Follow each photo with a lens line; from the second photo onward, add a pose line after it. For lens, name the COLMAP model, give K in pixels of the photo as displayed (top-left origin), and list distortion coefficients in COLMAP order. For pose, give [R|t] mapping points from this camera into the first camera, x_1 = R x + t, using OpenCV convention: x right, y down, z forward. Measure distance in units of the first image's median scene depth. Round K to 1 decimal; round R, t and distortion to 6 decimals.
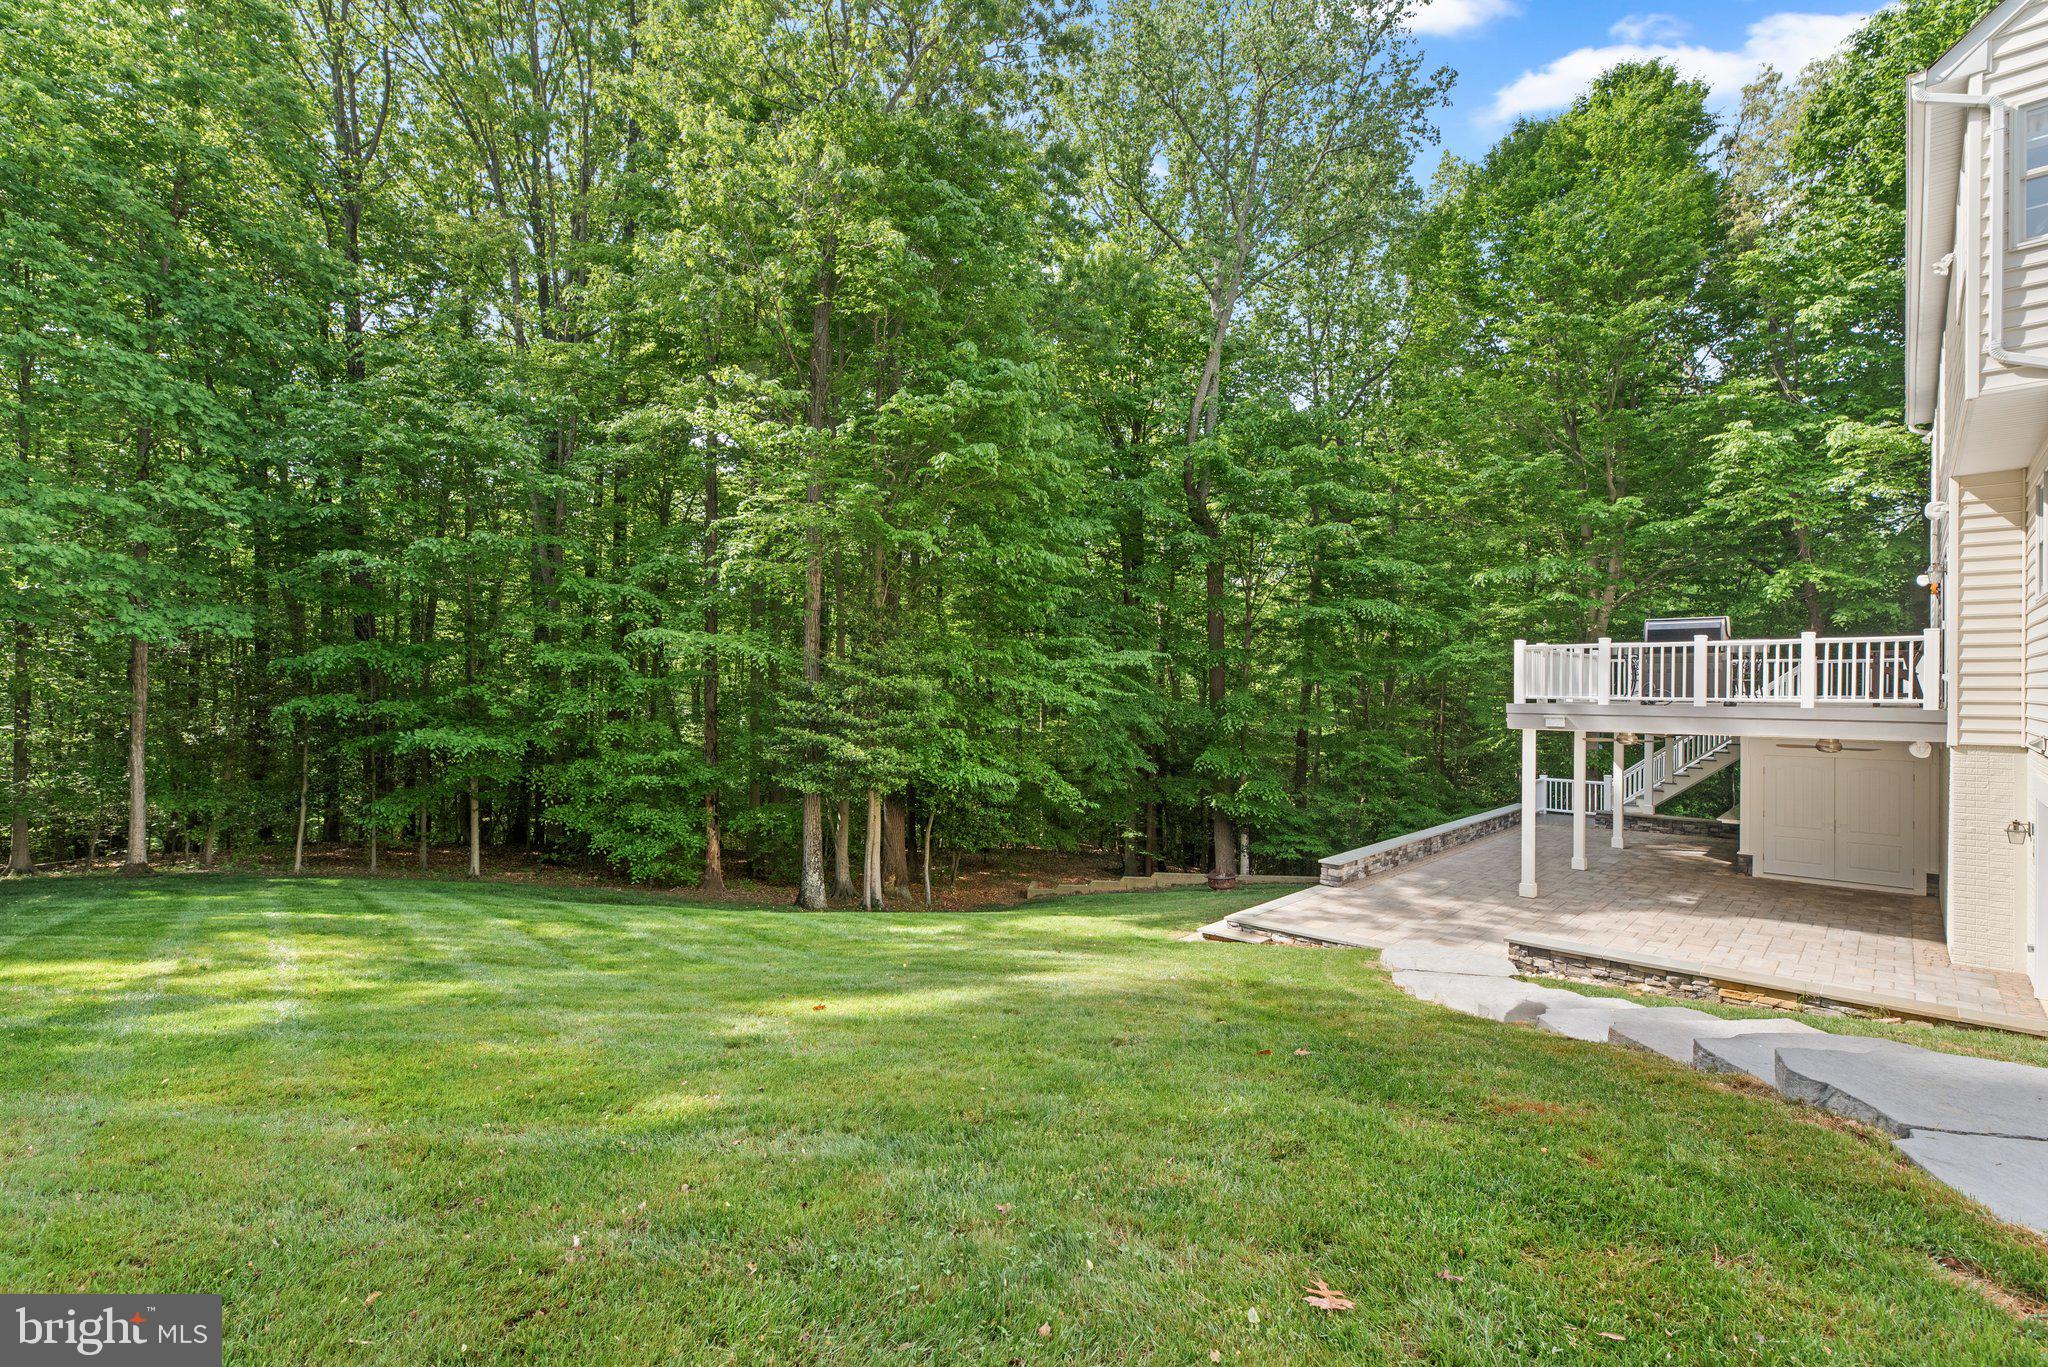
lens RADIAL K [[922.9, 0, 1032.3], [0, 922.9, 684.2], [0, 0, 1]] dist [0.004914, 0.000642]
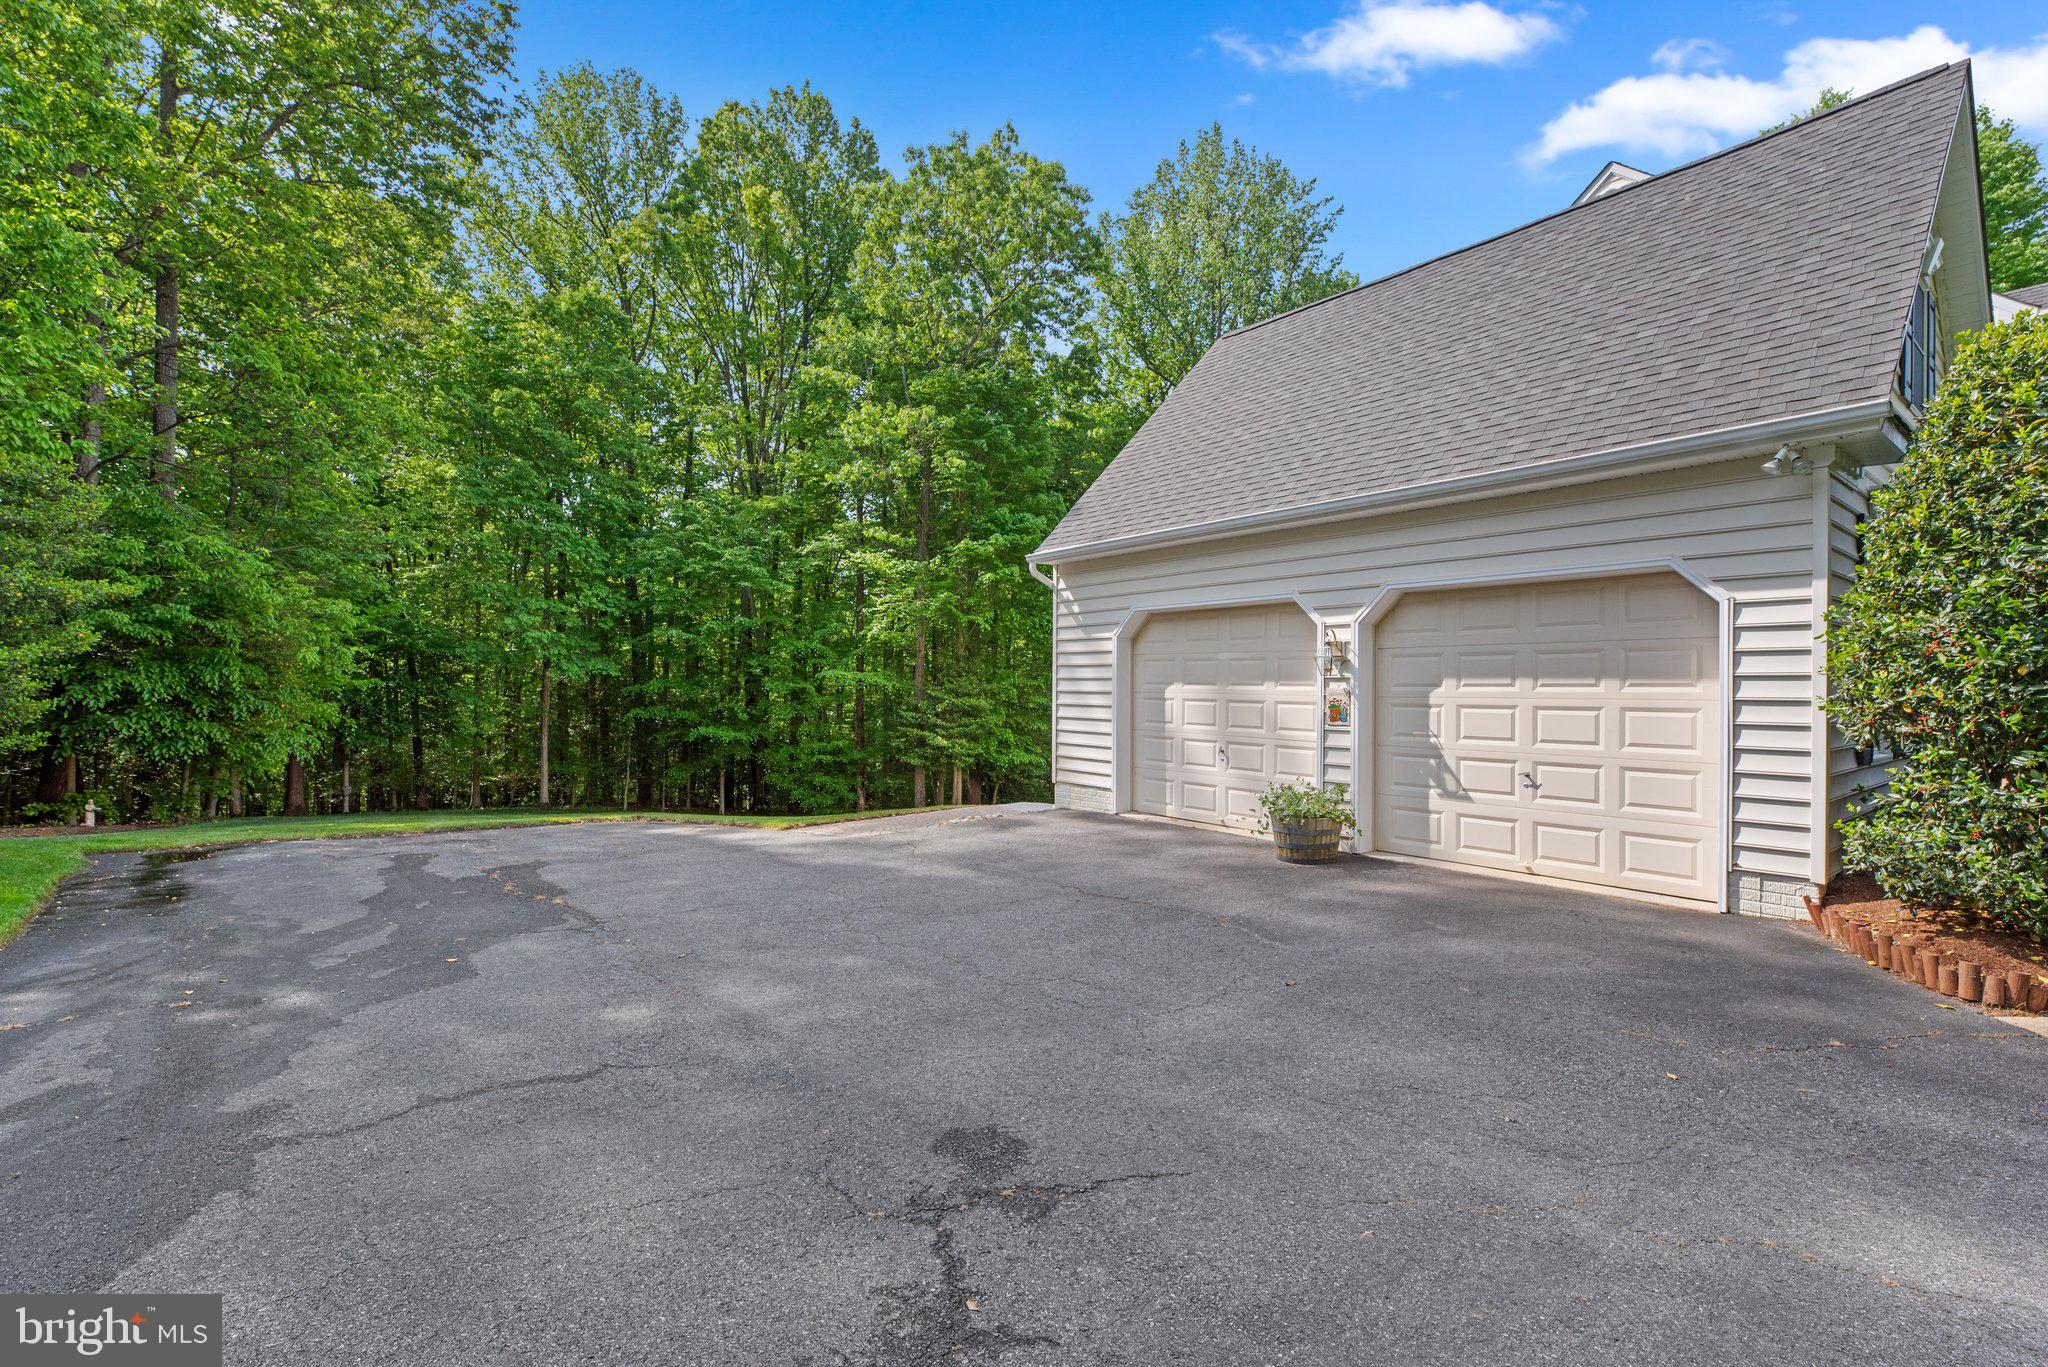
lens RADIAL K [[922.9, 0, 1032.3], [0, 922.9, 684.2], [0, 0, 1]] dist [0.004914, 0.000642]
pose [[0.990834, -0.000483, -0.135086, 0.201571], [0.000431, 1.000000, -0.000415, -0.032554], [0.135086, 0.000353, 0.990834, -0.668165]]
